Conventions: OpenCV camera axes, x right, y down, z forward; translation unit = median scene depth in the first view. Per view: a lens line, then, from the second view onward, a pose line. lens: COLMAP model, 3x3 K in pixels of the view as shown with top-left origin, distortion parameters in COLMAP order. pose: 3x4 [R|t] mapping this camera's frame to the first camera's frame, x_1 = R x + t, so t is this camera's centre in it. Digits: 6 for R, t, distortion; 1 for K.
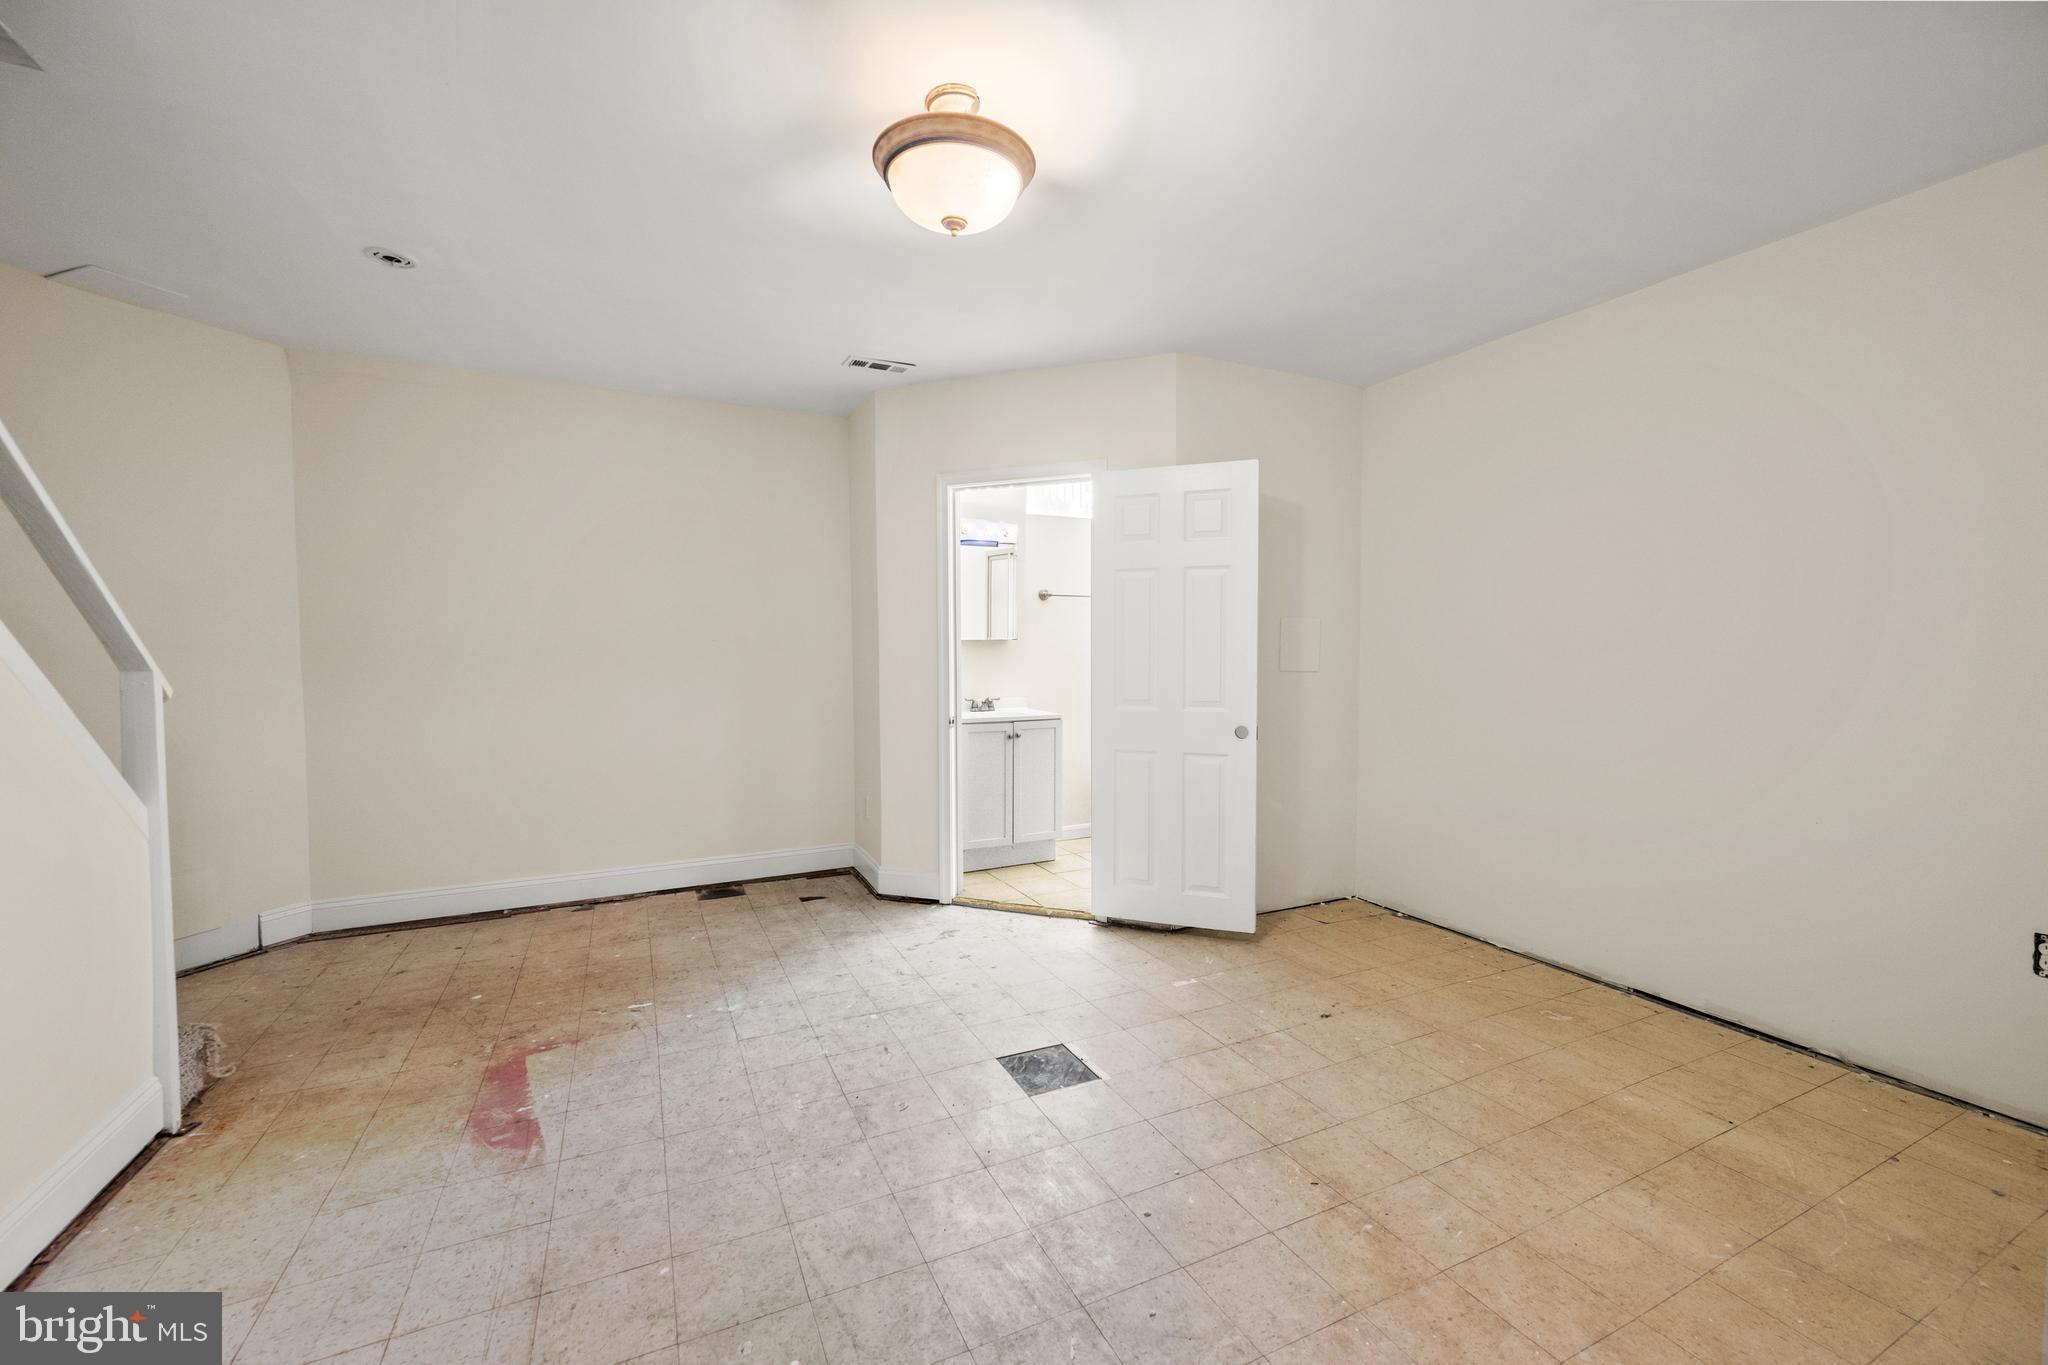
lens RADIAL K [[815.4, 0, 1025.4], [0, 815.4, 674.6], [0, 0, 1]] dist [0.001150, 0.000654]
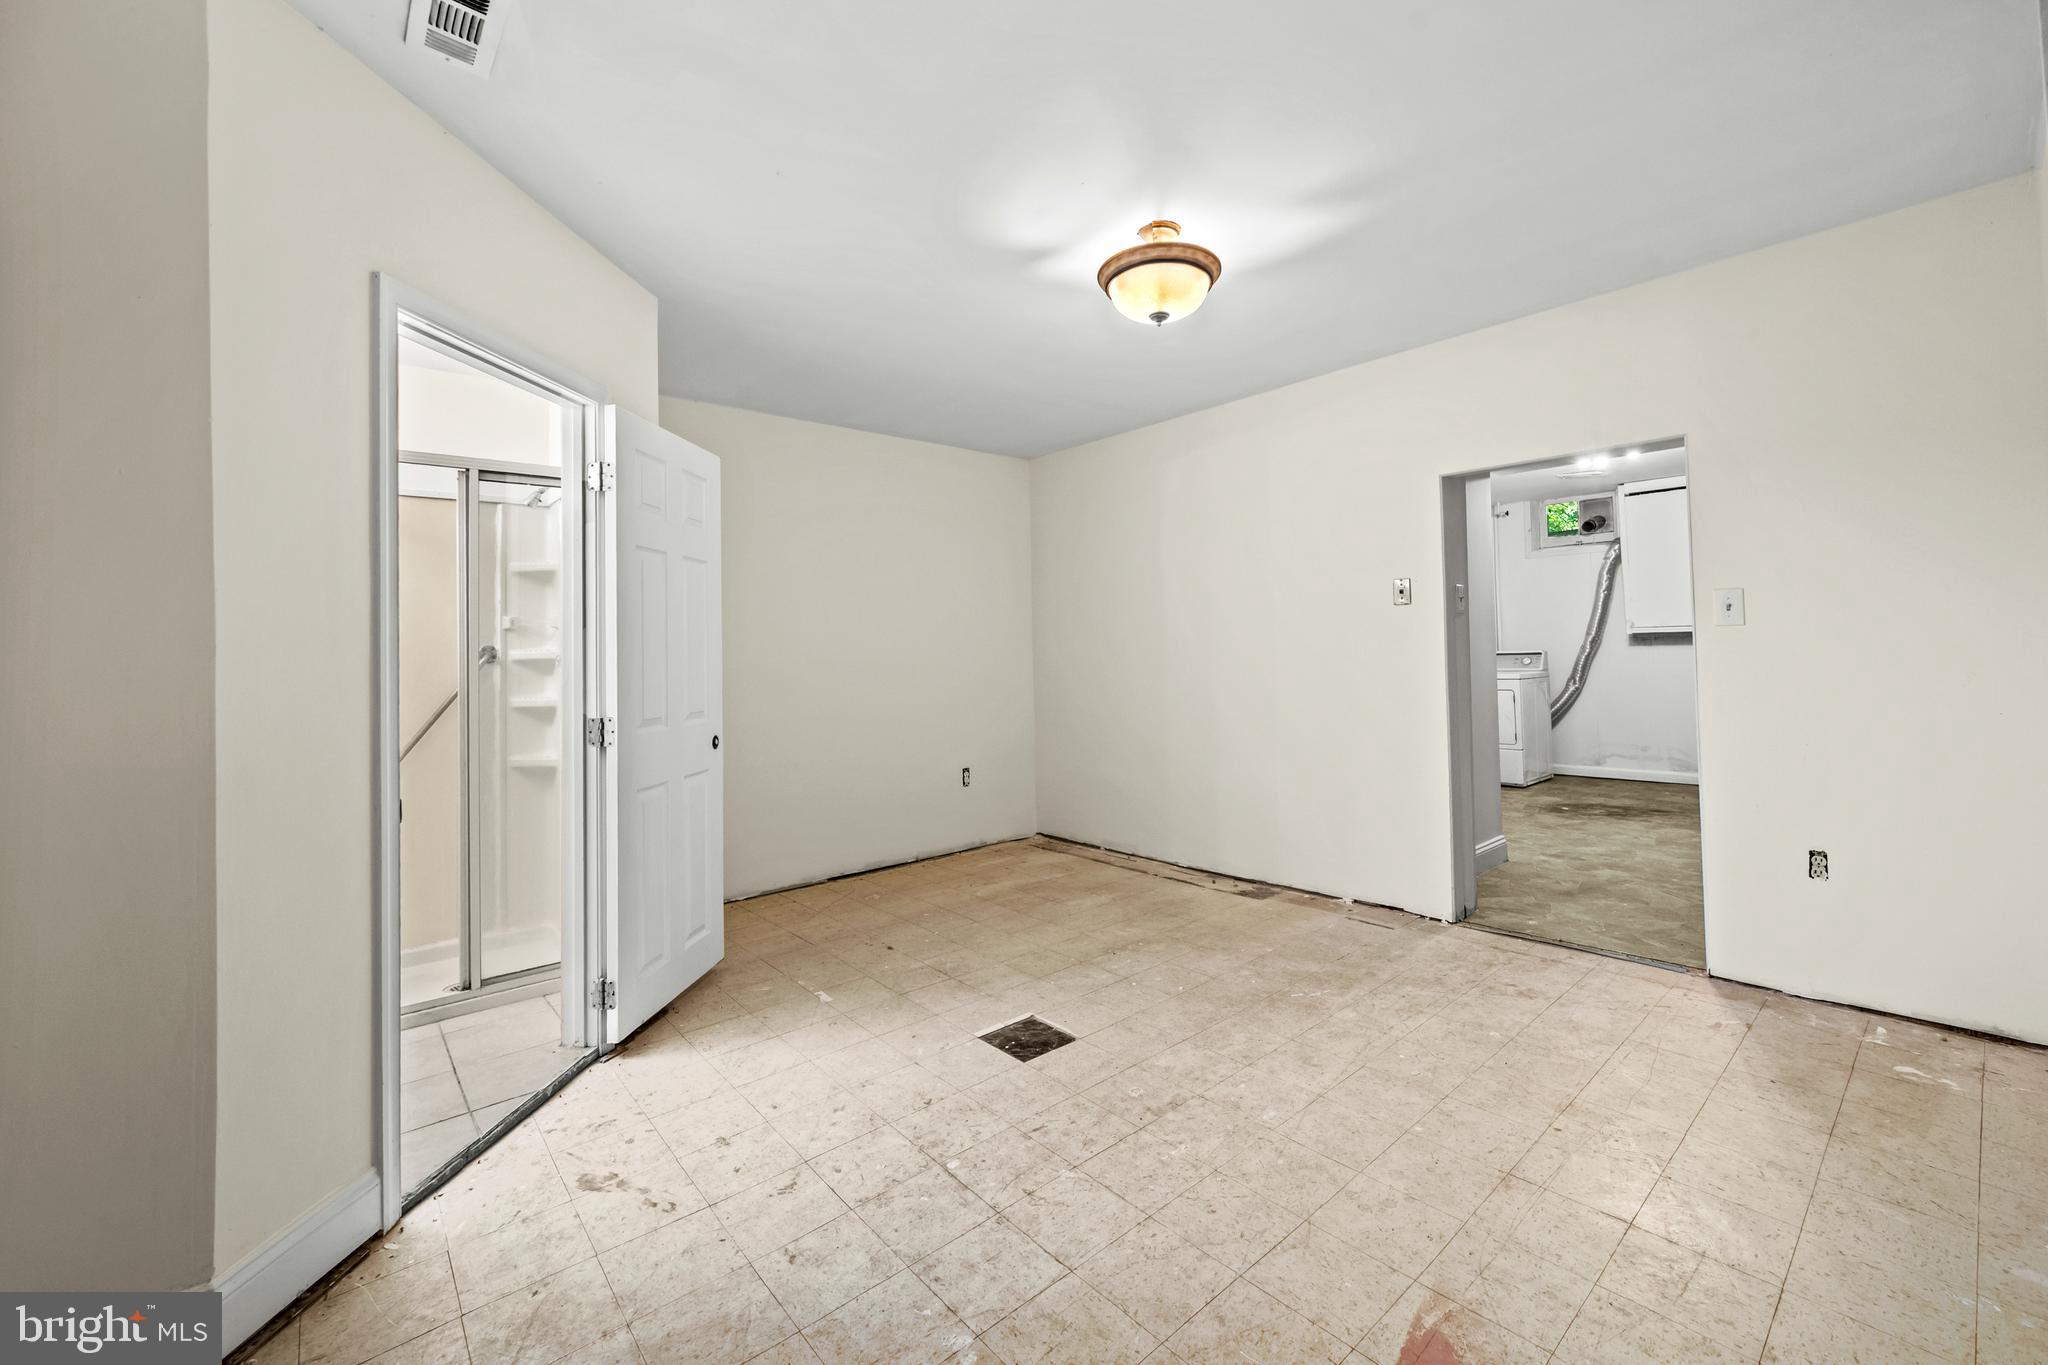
lens RADIAL K [[815.4, 0, 1034.1], [0, 815.4, 639.1], [0, 0, 1]] dist [0.001150, 0.000654]
pose [[-0.254742, 0.024572, 0.966697, -1.032440], [0.051164, 0.998619, -0.011901, -0.024815], [-0.965655, 0.046428, -0.255647, 1.258582]]
